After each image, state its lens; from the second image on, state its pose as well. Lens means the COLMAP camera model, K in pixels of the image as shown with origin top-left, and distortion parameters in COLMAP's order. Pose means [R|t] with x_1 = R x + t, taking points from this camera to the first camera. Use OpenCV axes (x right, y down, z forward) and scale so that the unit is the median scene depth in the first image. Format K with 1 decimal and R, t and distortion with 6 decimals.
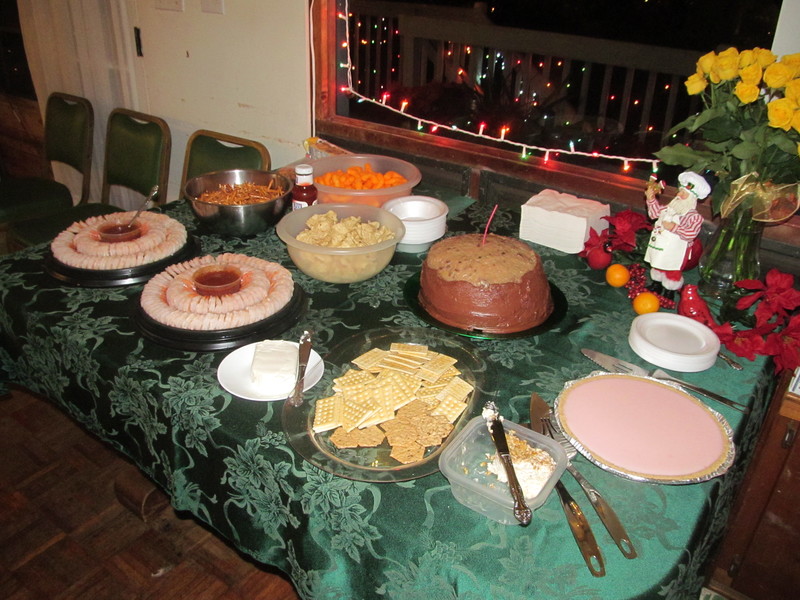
lens RADIAL K [[719.8, 0, 400.0], [0, 719.8, 300.0], [0, 0, 1]] dist [-0.027782, 0.002943]
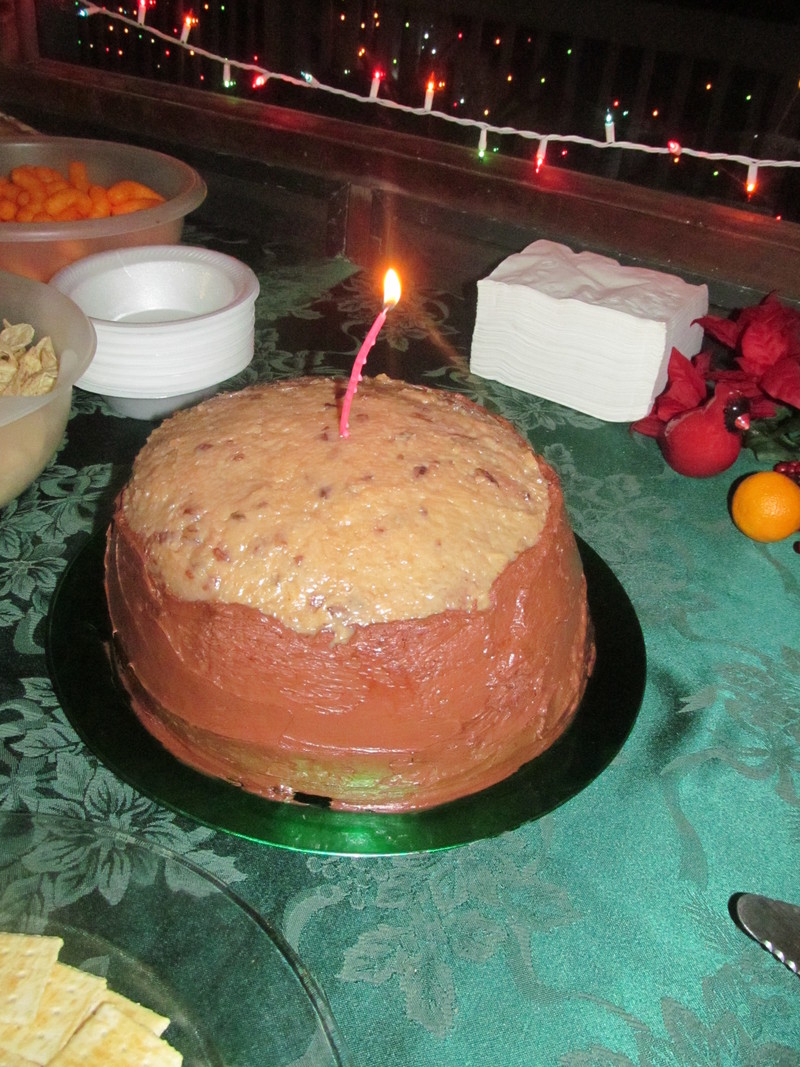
lens RADIAL K [[960.1, 0, 400.0], [0, 960.1, 533.5], [0, 0, 1]] dist [-0.027782, 0.002943]
pose [[0.993834, -0.006030, 0.110713, 0.073067], [-0.007638, 0.992424, 0.122621, -0.061822], [-0.110614, -0.122710, 0.986259, 0.491941]]
